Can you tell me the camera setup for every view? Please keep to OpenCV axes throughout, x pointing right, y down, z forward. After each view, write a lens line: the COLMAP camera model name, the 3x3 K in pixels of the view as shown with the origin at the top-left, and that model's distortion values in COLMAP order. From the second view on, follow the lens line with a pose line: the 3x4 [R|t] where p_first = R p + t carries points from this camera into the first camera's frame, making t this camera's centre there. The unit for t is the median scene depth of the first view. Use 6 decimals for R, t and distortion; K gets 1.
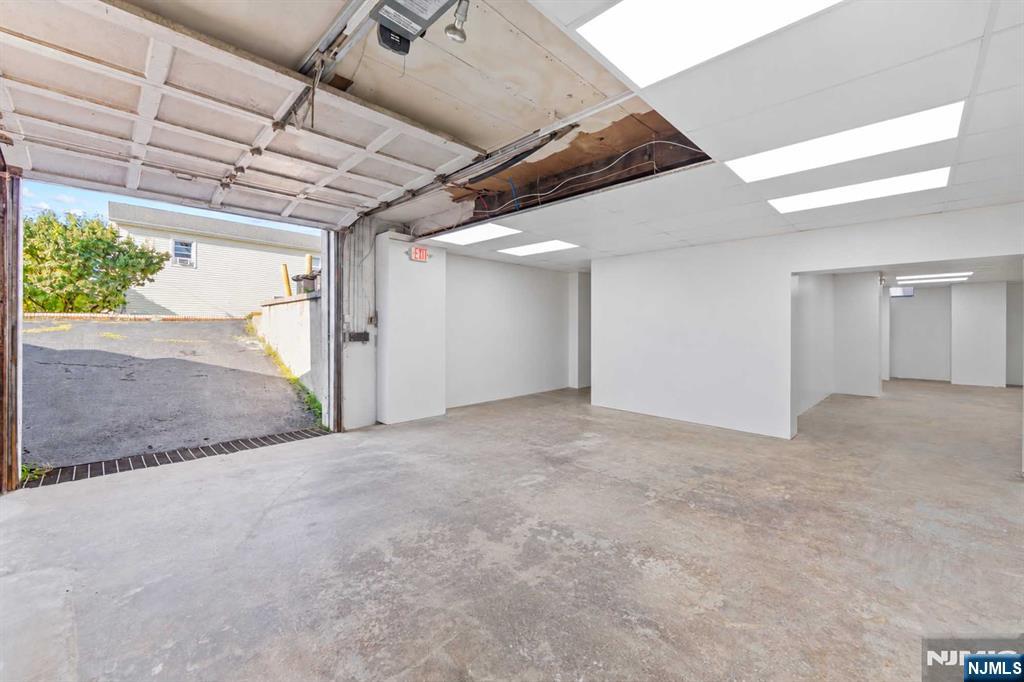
lens RADIAL K [[408.0, 0, 512.3], [0, 408.0, 338.1], [0, 0, 1]] dist [-0.001041, -0.000190]
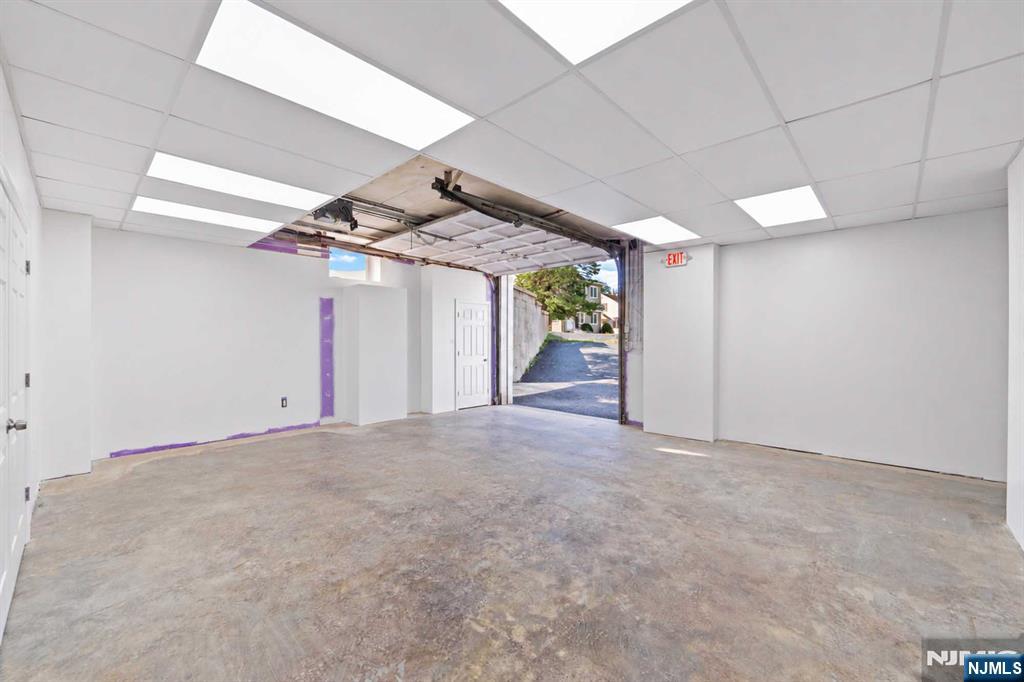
lens RADIAL K [[406.7, 0, 512.1], [0, 406.7, 338.3], [0, 0, 1]] dist [-0.001462, 0.000012]
pose [[0.027001, -0.002229, -0.999633, 1.173615], [-0.026572, 0.999643, -0.002947, -0.011873], [0.999282, 0.026641, 0.026932, 0.966271]]
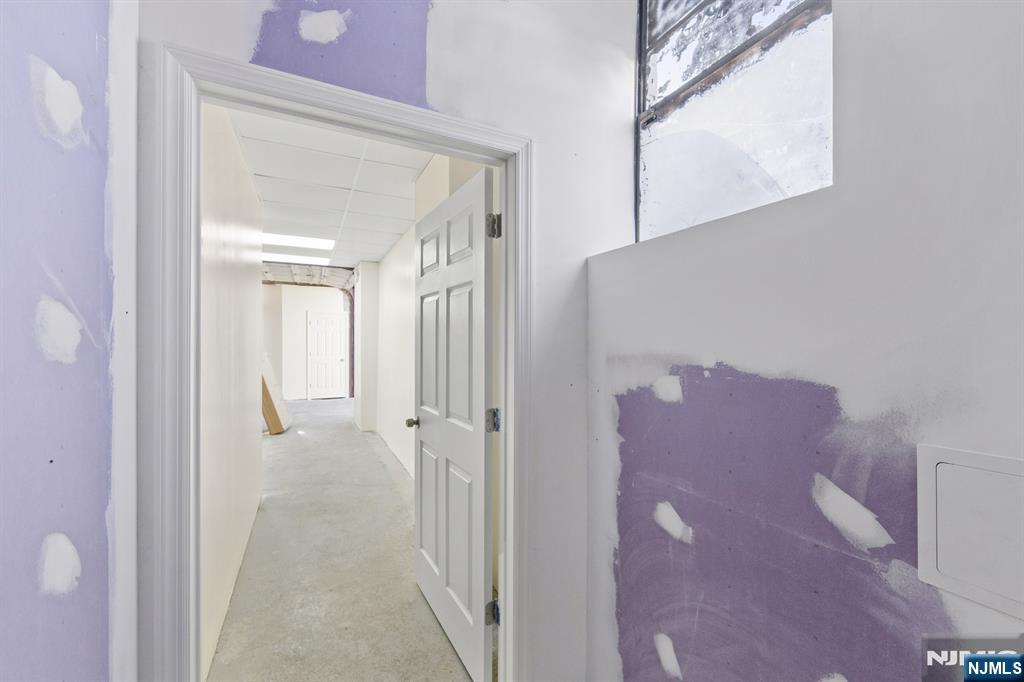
lens RADIAL K [[408.0, 0, 512.3], [0, 408.0, 338.1], [0, 0, 1]] dist [-0.001041, -0.000190]
pose [[-0.325556, -0.008407, -0.945485, 1.114362], [-0.024201, 0.999707, -0.000556, -0.067532], [0.945213, 0.022700, -0.325664, 2.873249]]
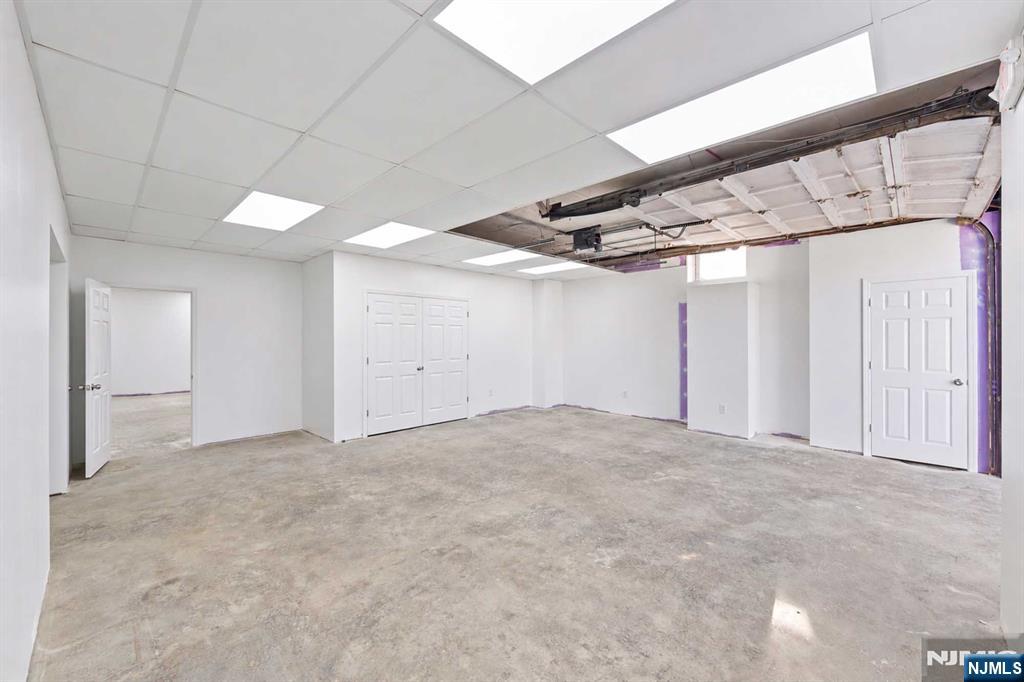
lens RADIAL K [[408.0, 0, 512.3], [0, 408.0, 338.1], [0, 0, 1]] dist [-0.001041, -0.000190]
pose [[-0.999996, -0.000073, -0.002998, 0.197606], [-0.000144, 0.999724, 0.023508, -0.051162], [0.002995, 0.023509, -0.999719, 2.086275]]
